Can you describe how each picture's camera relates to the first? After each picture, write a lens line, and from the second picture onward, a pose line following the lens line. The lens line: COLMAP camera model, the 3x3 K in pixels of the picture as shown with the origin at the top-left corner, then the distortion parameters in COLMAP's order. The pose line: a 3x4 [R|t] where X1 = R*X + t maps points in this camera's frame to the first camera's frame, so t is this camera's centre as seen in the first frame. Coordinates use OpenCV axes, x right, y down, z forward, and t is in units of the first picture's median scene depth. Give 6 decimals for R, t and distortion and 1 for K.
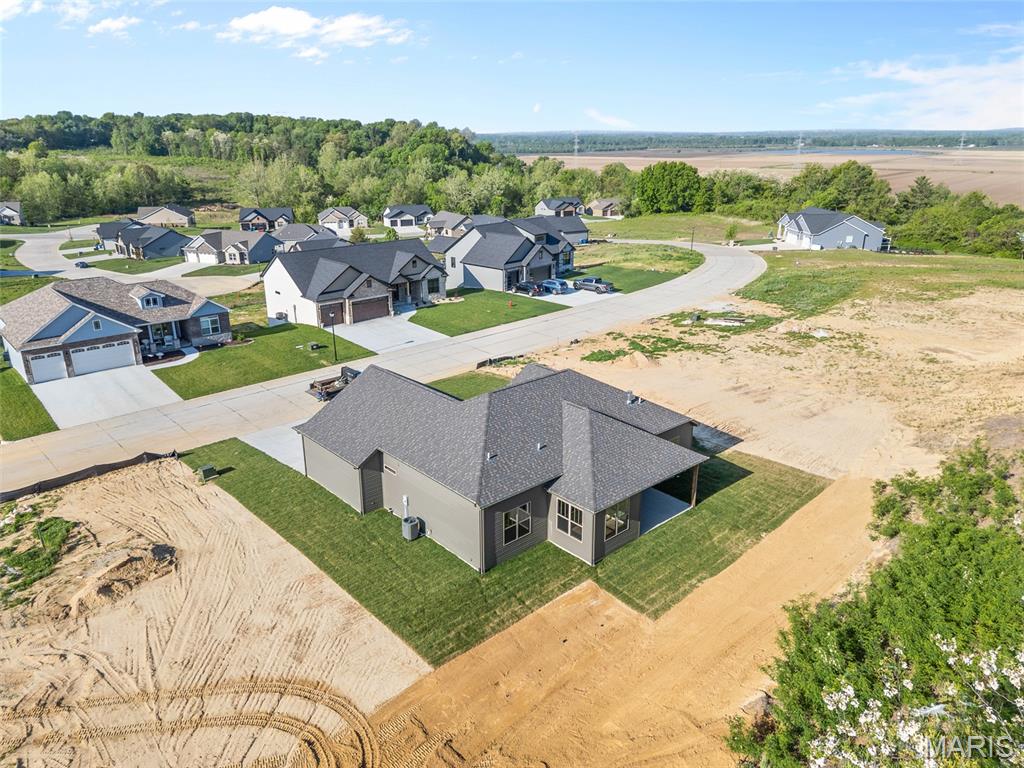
lens RADIAL K [[716.7, 0, 512.0], [0, 716.7, 384.0], [0, 0, 1]] dist [0.073696, -0.072202]
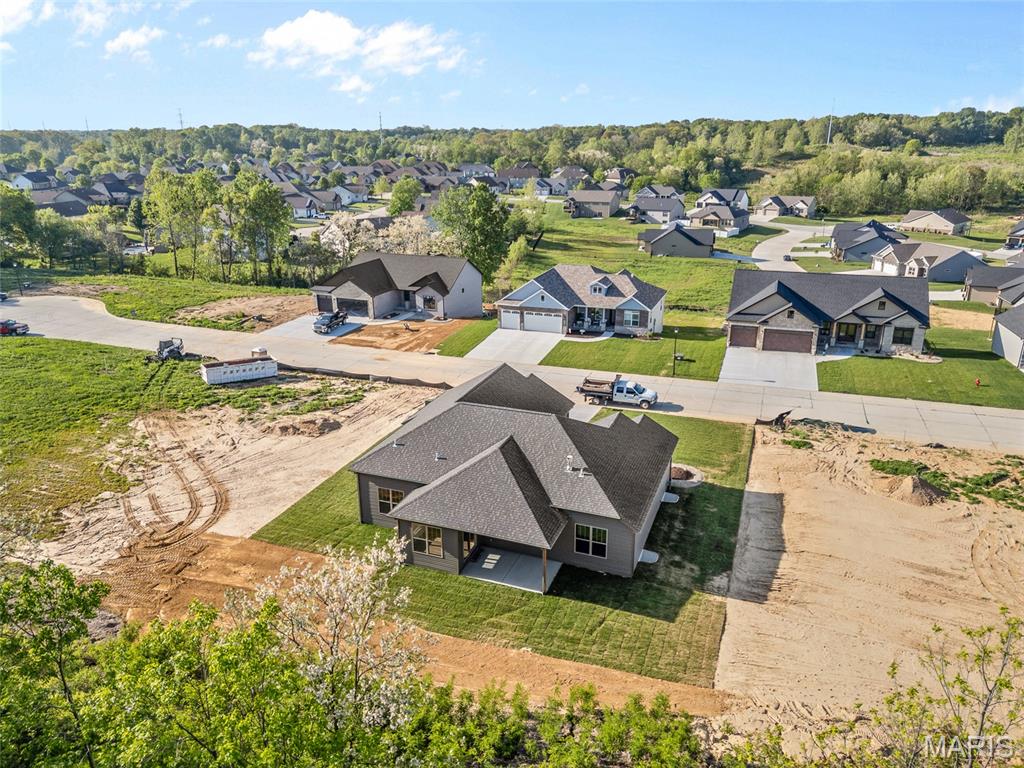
lens RADIAL K [[716.7, 0, 512.0], [0, 716.7, 384.0], [0, 0, 1]] dist [0.073696, -0.072202]
pose [[0.453241, 0.291717, -0.842302, 0.547936], [-0.284956, 0.942767, 0.173177, -0.135557], [0.844614, 0.161528, 0.510428, 0.267593]]
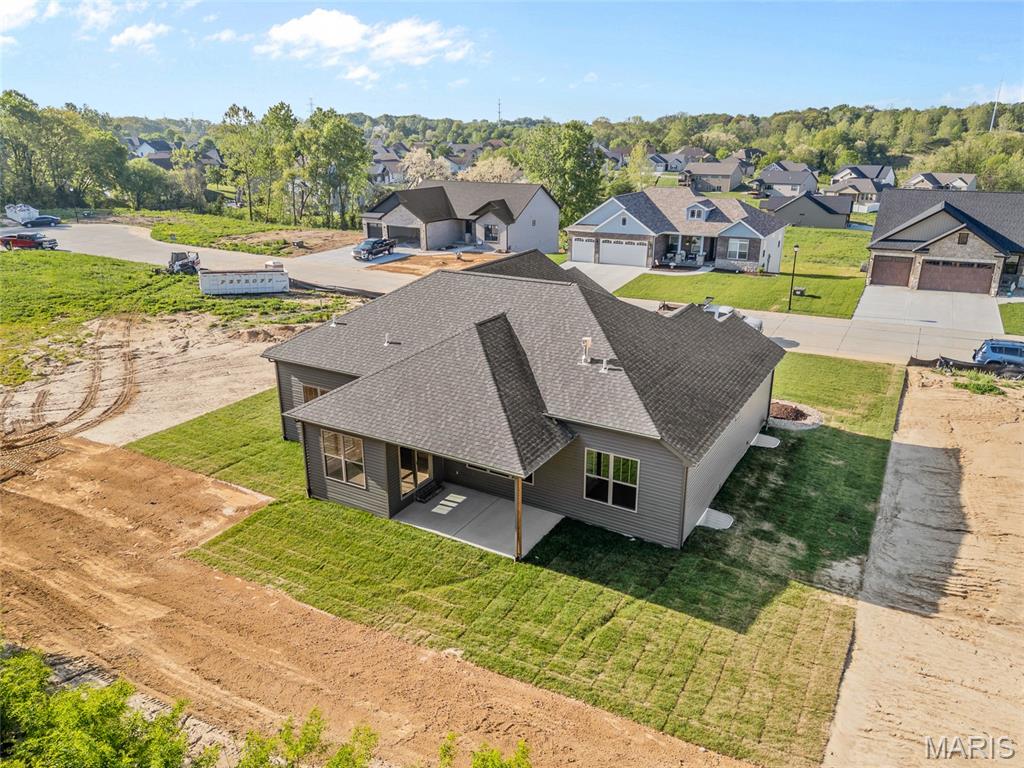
lens RADIAL K [[716.7, 0, 512.0], [0, 716.7, 384.0], [0, 0, 1]] dist [0.073696, -0.072202]
pose [[0.303698, 0.314154, -0.899486, 0.402517], [-0.309110, 0.925498, 0.218872, -0.036997], [0.901232, 0.211569, 0.378180, 0.454914]]
